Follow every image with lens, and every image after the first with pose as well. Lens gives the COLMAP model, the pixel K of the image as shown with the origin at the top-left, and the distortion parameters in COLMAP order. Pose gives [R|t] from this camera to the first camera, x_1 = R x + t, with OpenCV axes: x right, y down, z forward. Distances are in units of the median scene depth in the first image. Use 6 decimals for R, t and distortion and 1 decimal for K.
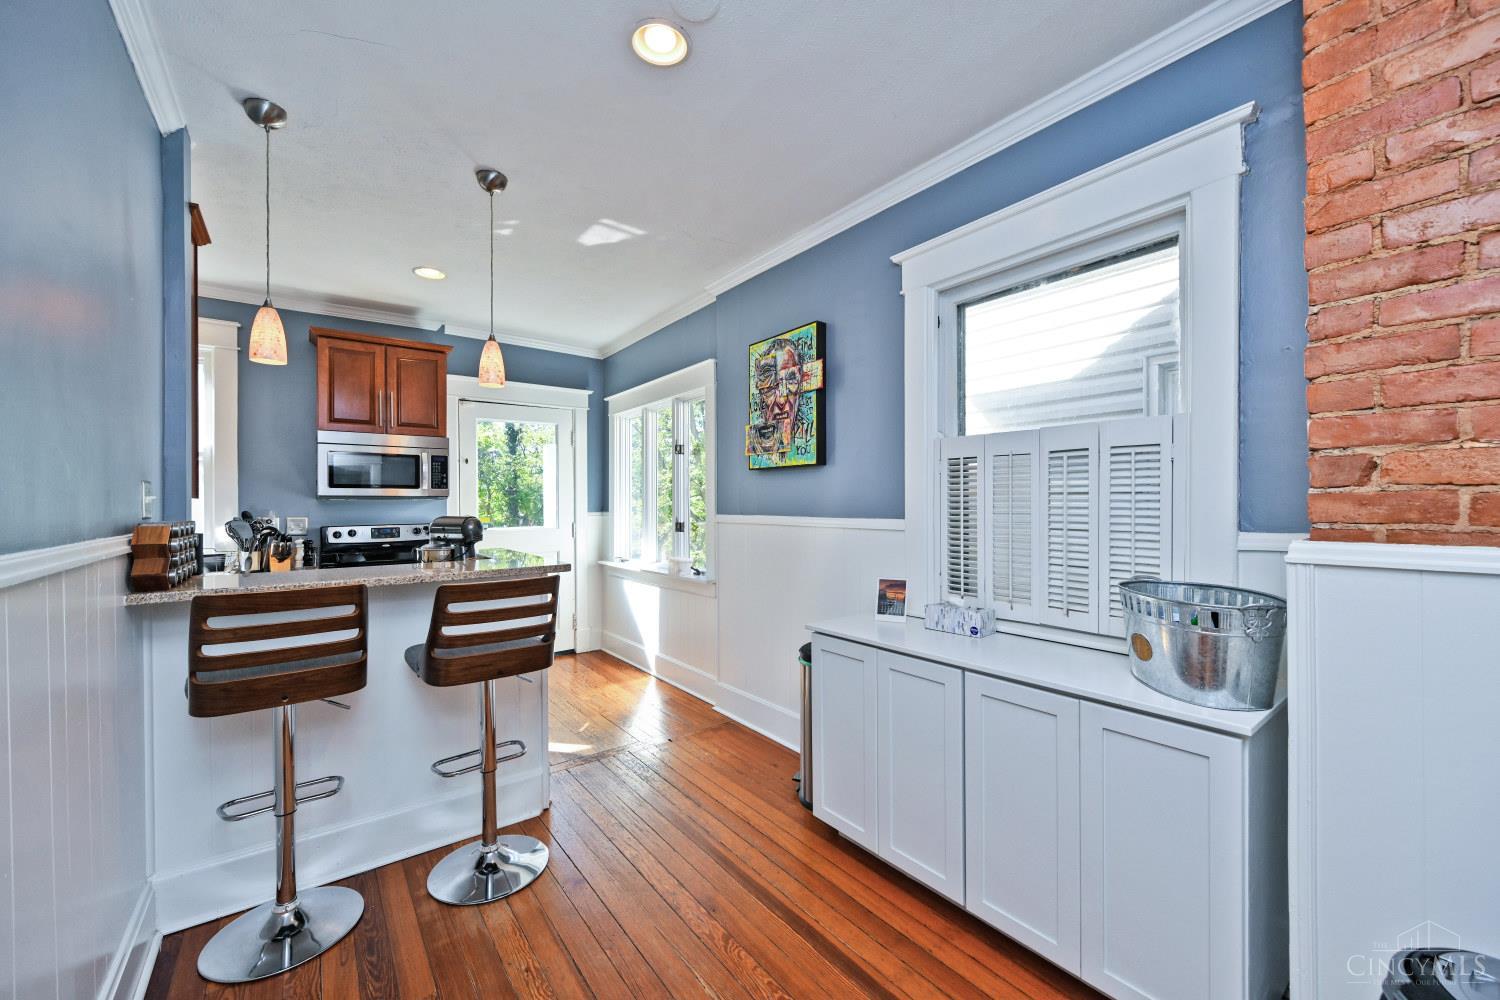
lens RADIAL K [[590.3, 0, 756.5], [0, 590.3, 502.1], [0, 0, 1]] dist [0.002621, 0.000387]
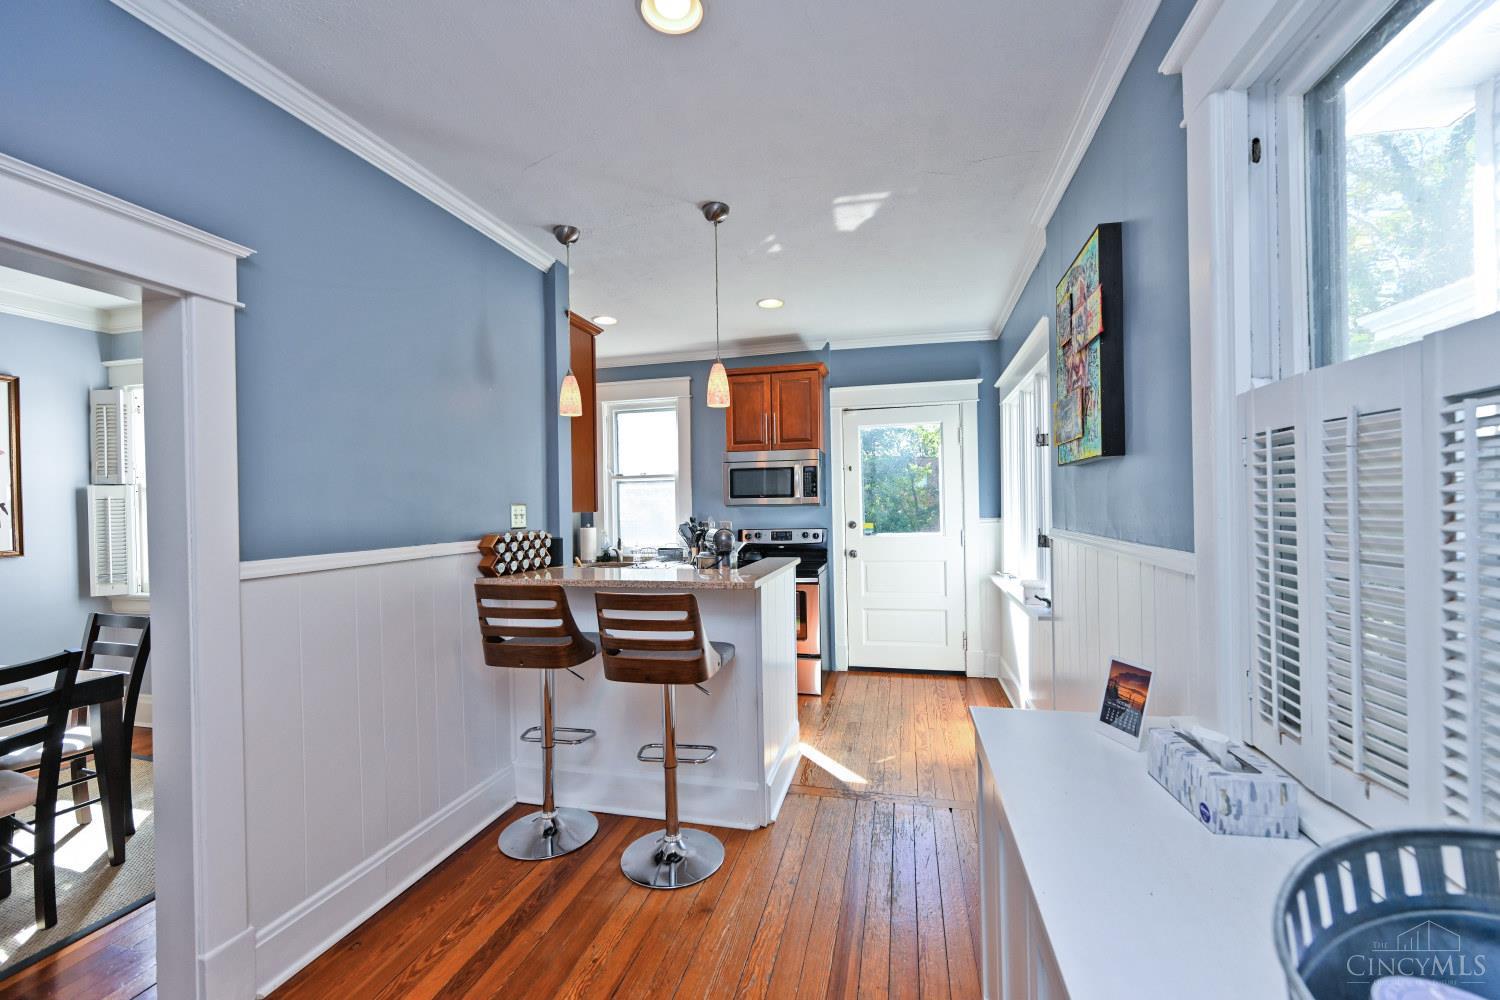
lens RADIAL K [[609.3, 0, 748.6], [0, 609.3, 504.2], [0, 0, 1]] dist [0.000148, 0.000153]
pose [[0.621654, -0.006405, -0.783266, 0.358095], [0.013953, 0.999898, 0.002898, -0.018968], [0.783168, -0.012730, 0.621680, 0.295993]]
